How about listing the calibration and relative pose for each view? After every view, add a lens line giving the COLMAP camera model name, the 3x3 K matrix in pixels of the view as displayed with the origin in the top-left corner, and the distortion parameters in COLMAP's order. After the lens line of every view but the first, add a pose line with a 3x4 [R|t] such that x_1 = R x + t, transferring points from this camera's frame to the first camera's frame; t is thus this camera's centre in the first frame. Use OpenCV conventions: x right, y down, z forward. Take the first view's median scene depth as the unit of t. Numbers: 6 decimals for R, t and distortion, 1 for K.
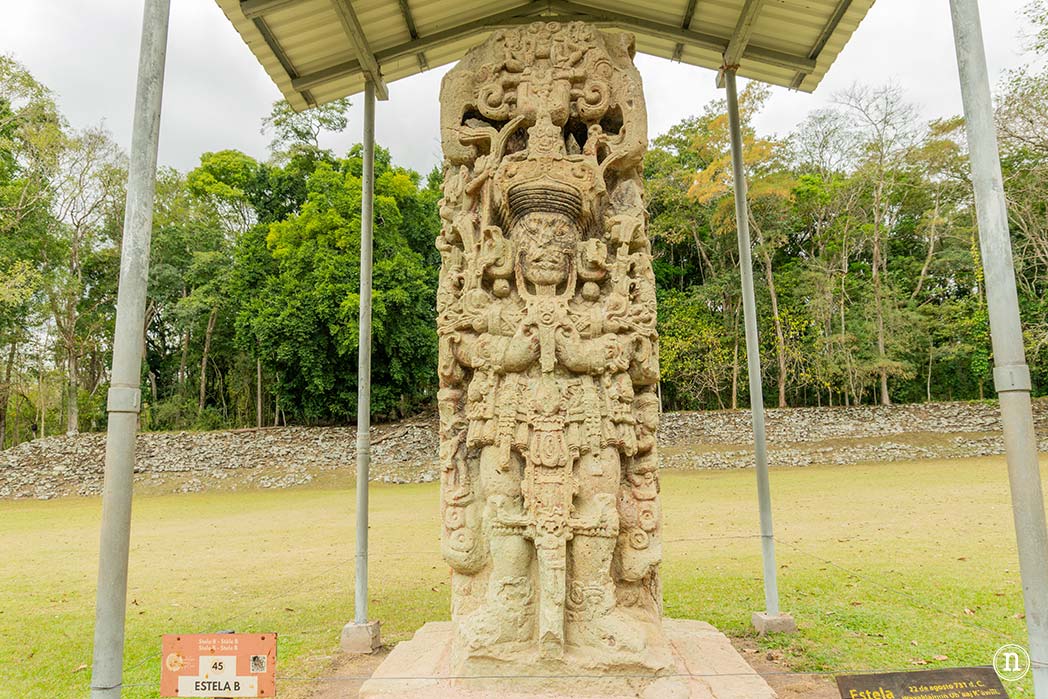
lens RADIAL K [[1249.3, 0, 522.8], [0, 1249.3, 349.2], [0, 0, 1]] dist [-0.017165, 0.000000]
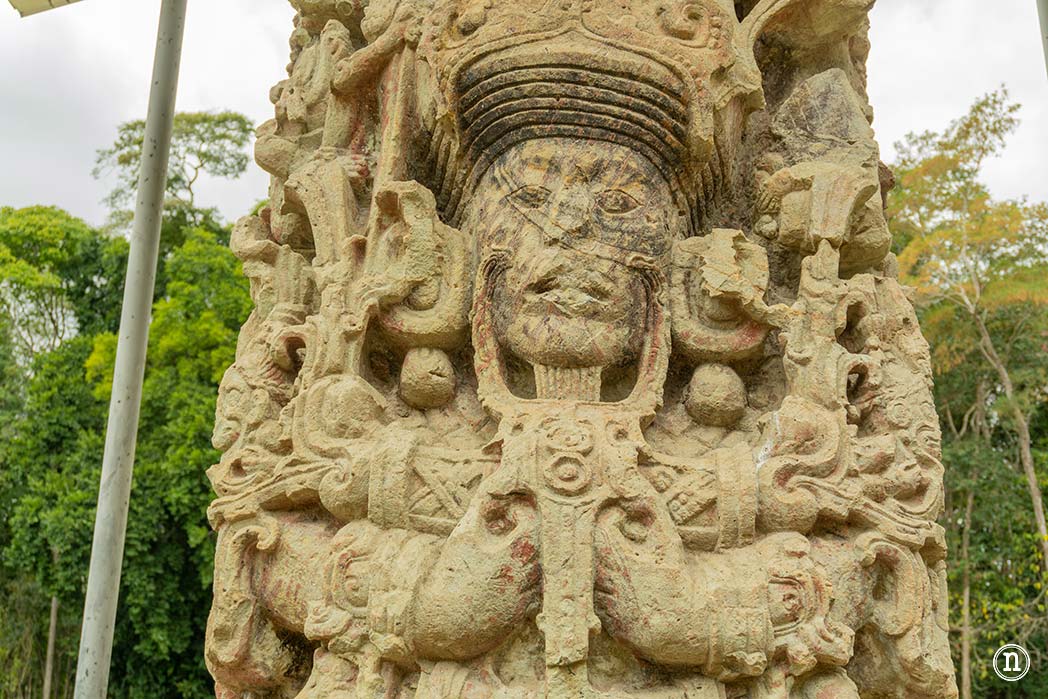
lens RADIAL K [[1249.3, 0, 530.1], [0, 1249.3, 346.9], [0, 0, 1]] dist [-0.017165, 0.000000]
pose [[0.998293, 0.017872, -0.055605, 0.025674], [-0.027996, 0.981962, -0.186994, 0.000787], [0.051260, 0.188231, 0.980786, 0.696428]]
